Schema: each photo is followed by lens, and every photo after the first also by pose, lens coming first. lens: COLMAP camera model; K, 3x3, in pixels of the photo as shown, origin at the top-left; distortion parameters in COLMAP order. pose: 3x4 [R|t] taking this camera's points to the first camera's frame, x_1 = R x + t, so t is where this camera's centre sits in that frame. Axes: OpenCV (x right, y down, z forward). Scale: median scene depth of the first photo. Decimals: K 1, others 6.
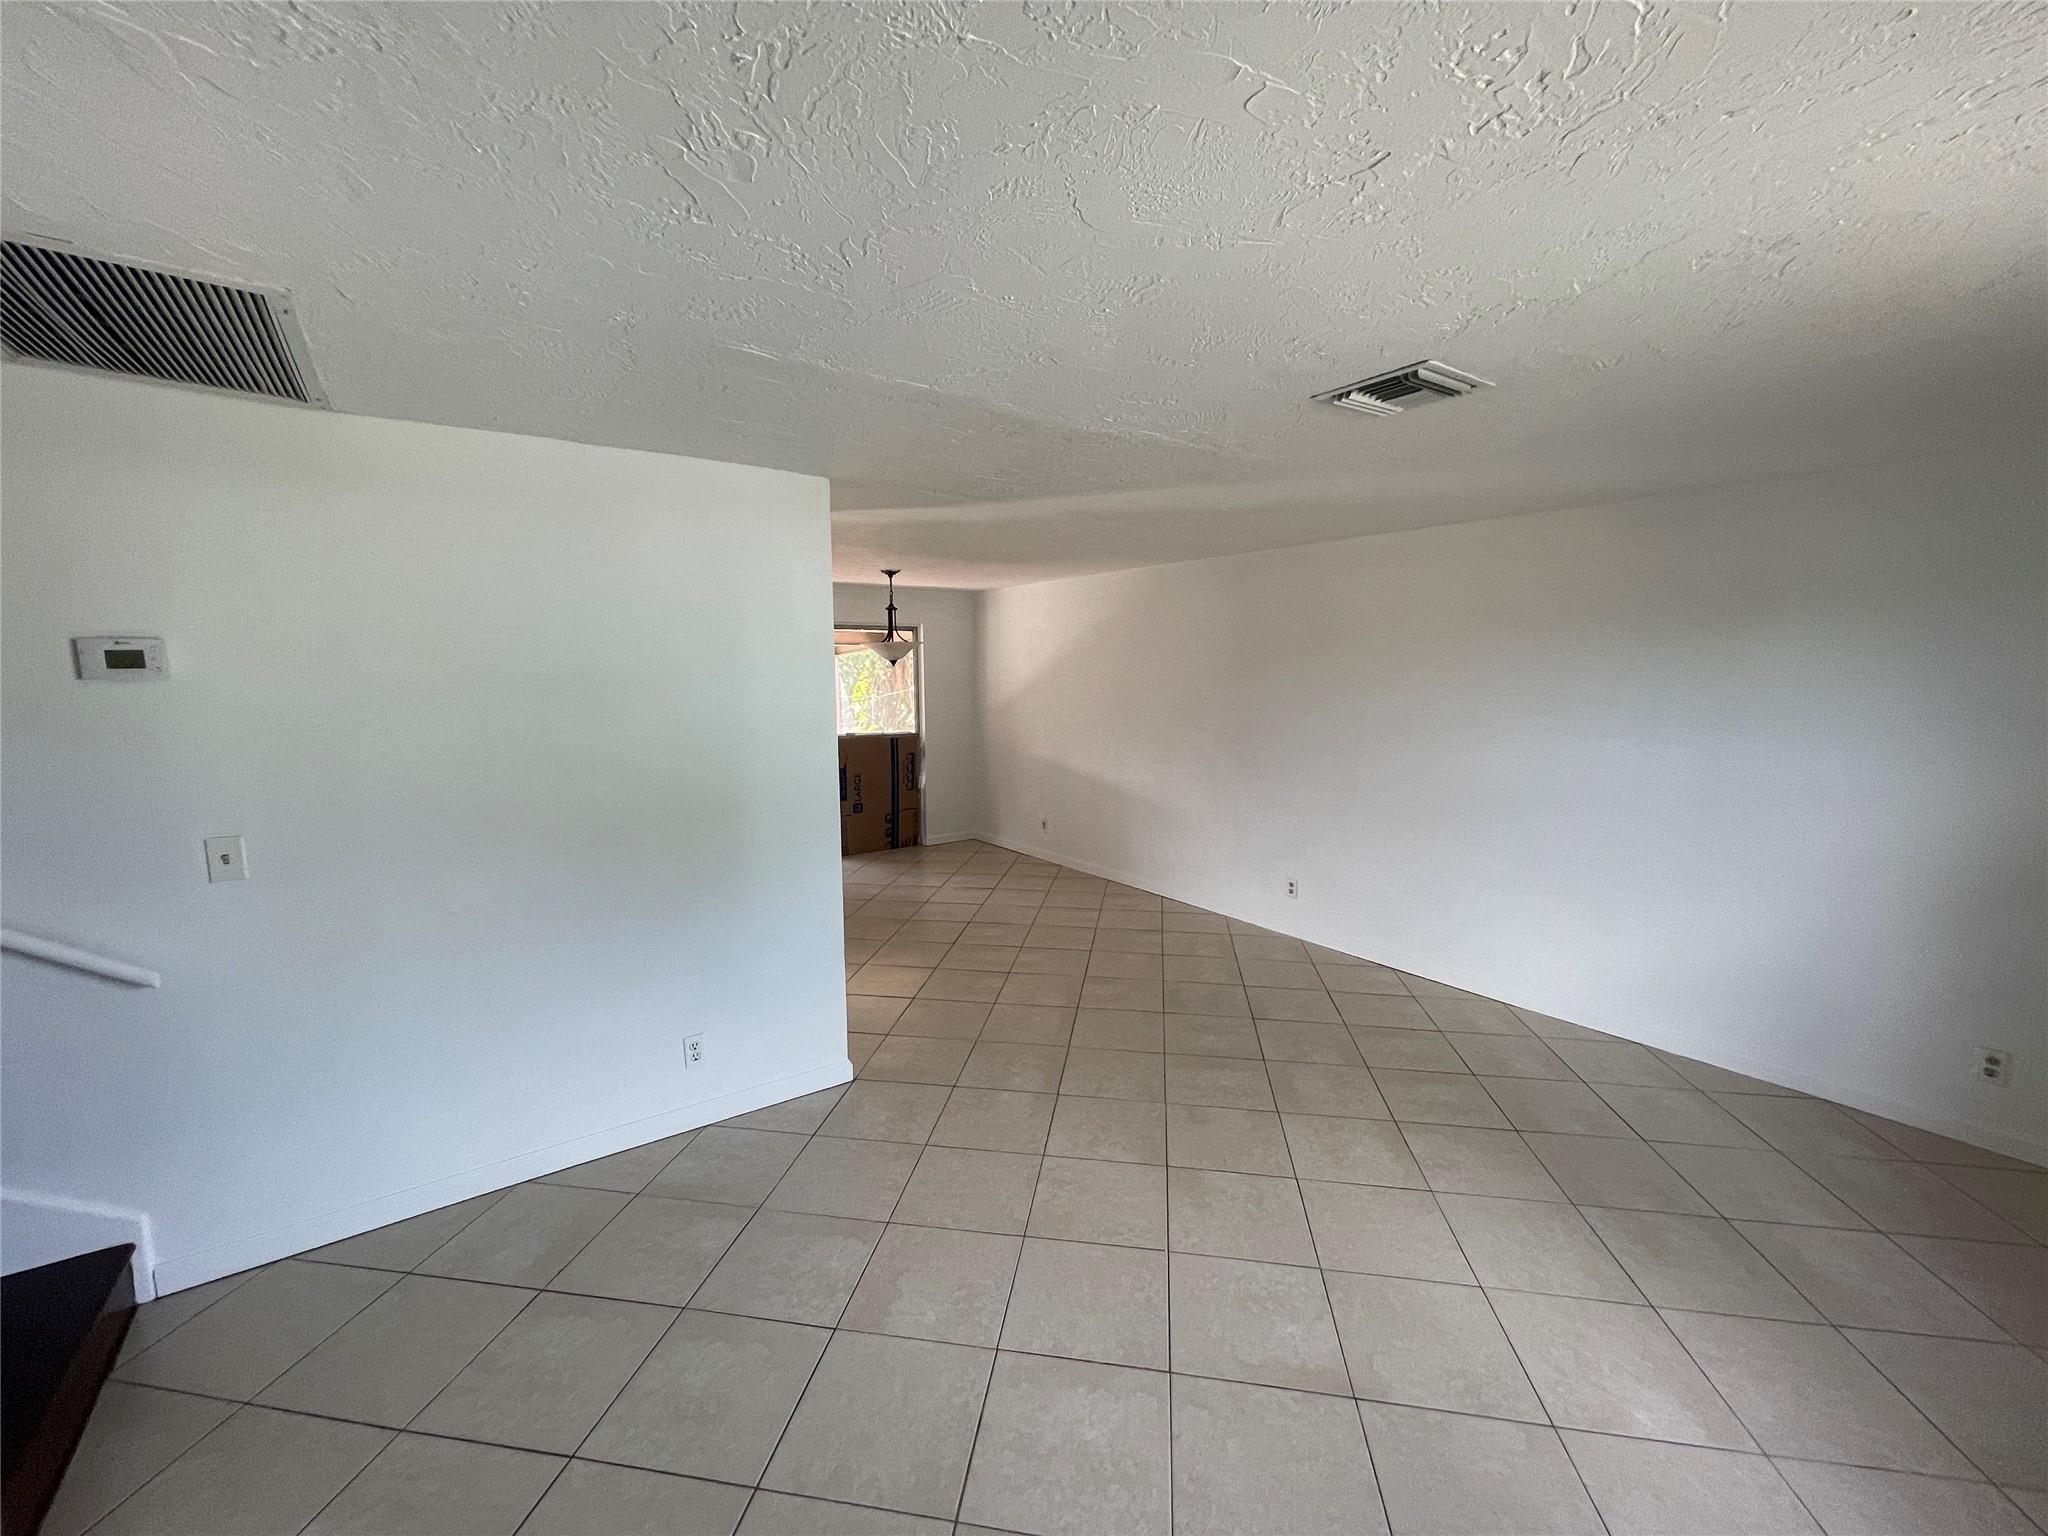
lens RADIAL K [[819.4, 0, 1024.5], [0, 819.4, 767.4], [0, 0, 1]] dist [-0.007612, 0.000335]
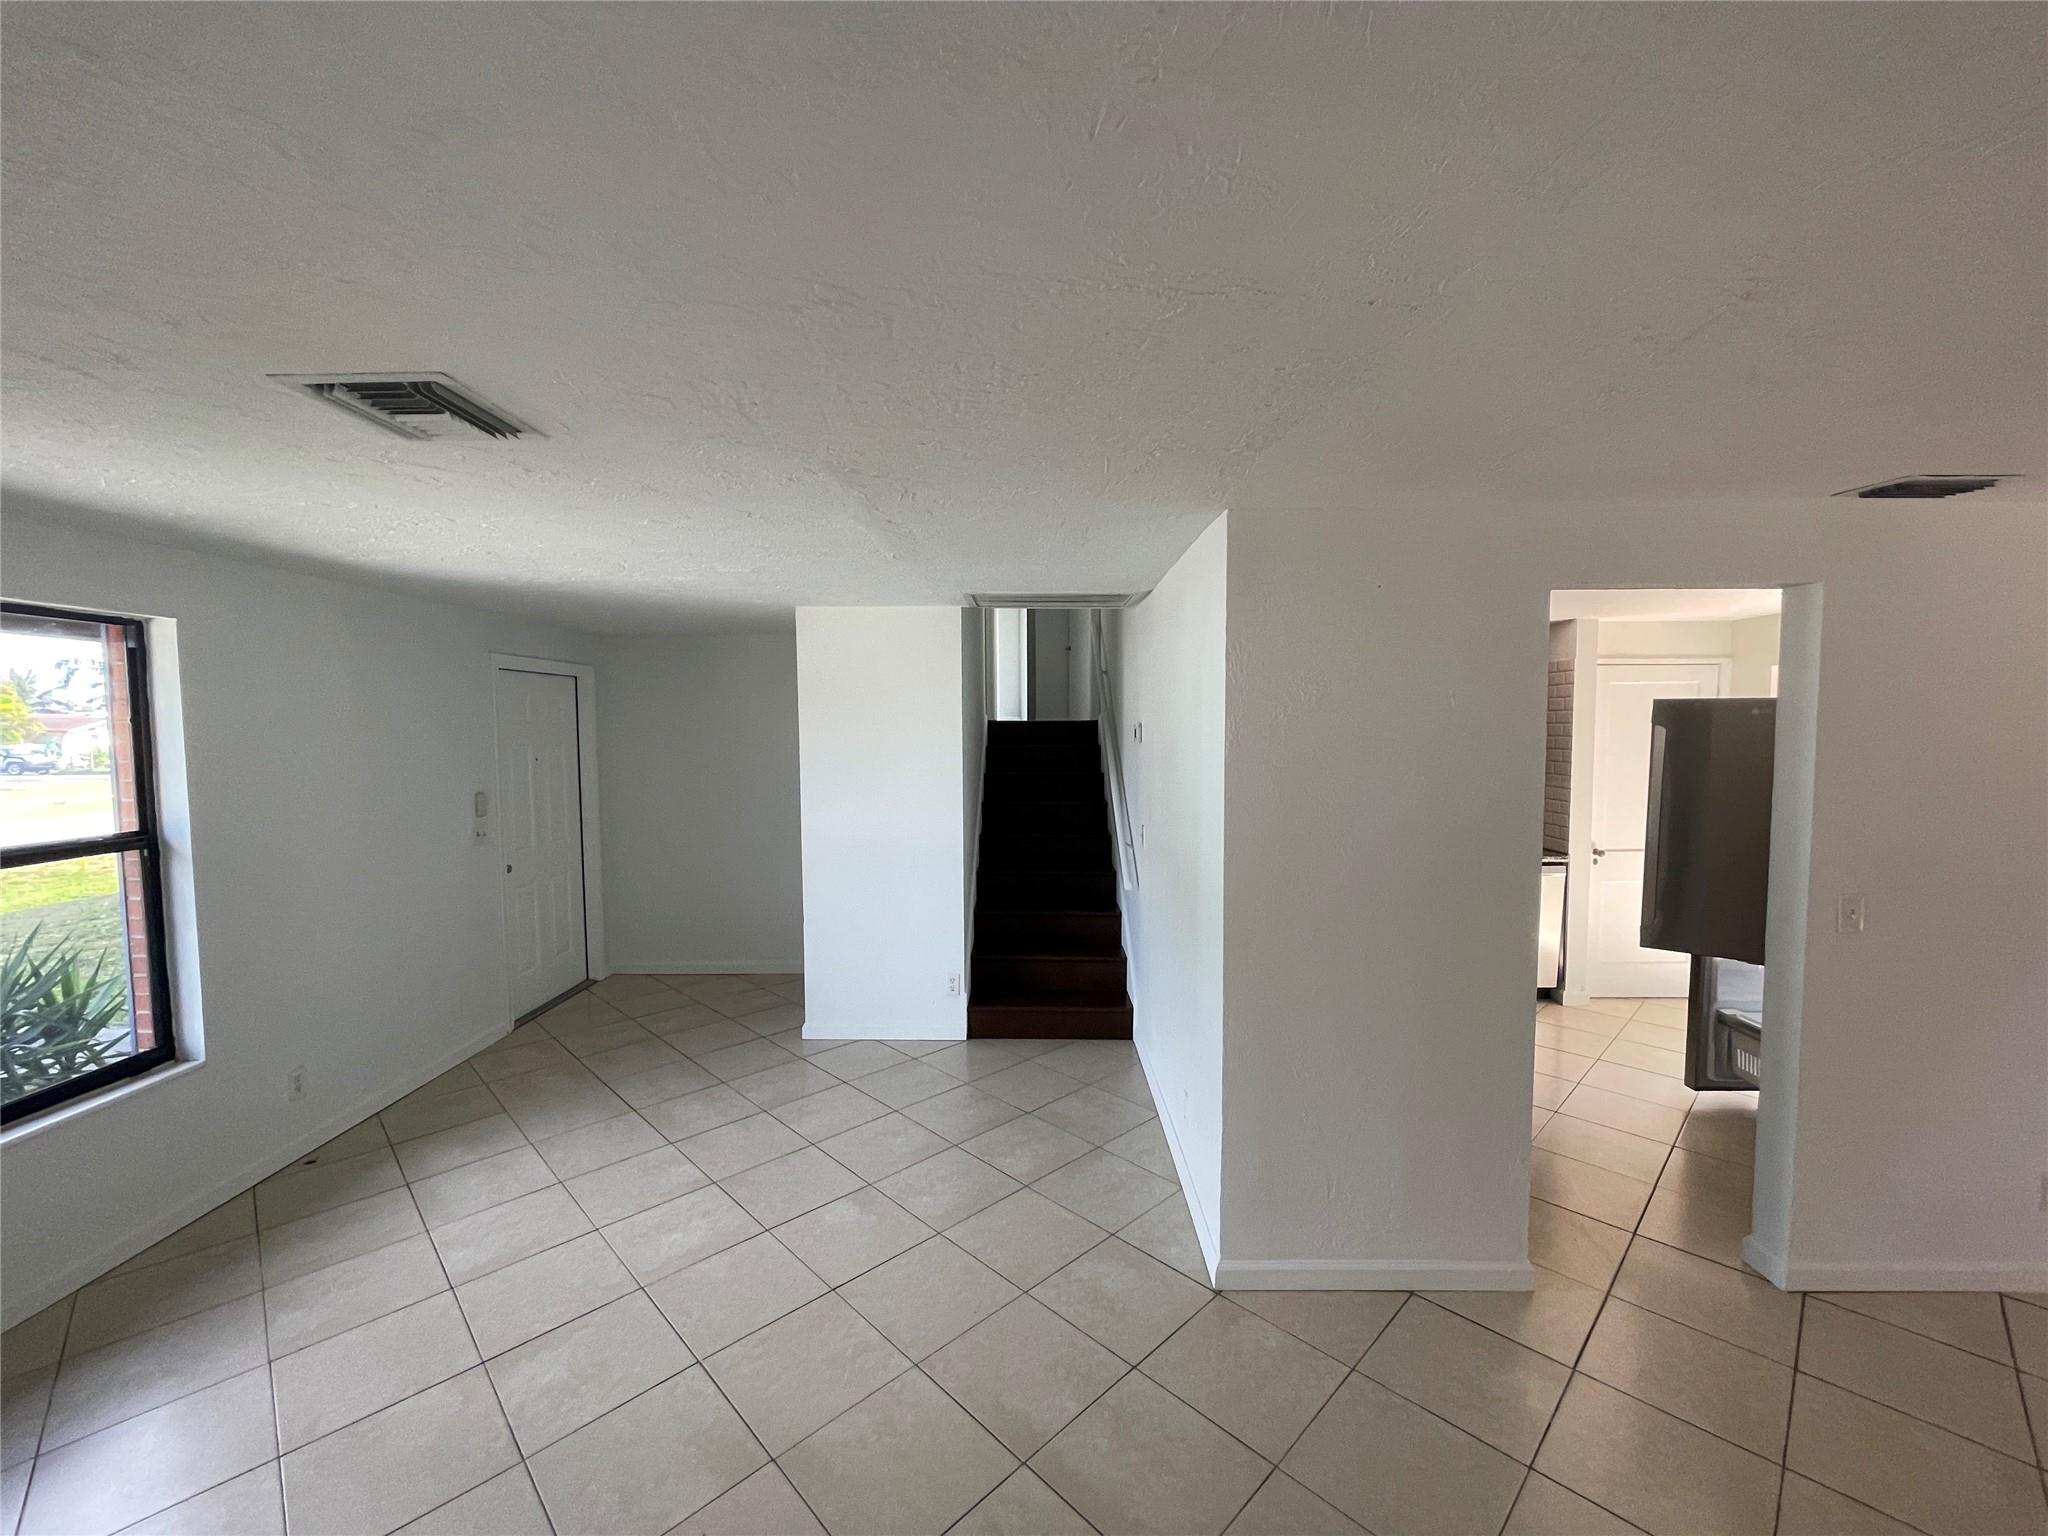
lens RADIAL K [[819.4, 0, 1017.3], [0, 819.4, 776.2], [0, 0, 1]] dist [-0.007612, 0.000335]
pose [[-0.597170, 0.045922, -0.800799, 0.667918], [-0.090468, 0.988133, 0.124129, -0.222004], [0.796996, 0.146573, -0.585929, 1.717323]]
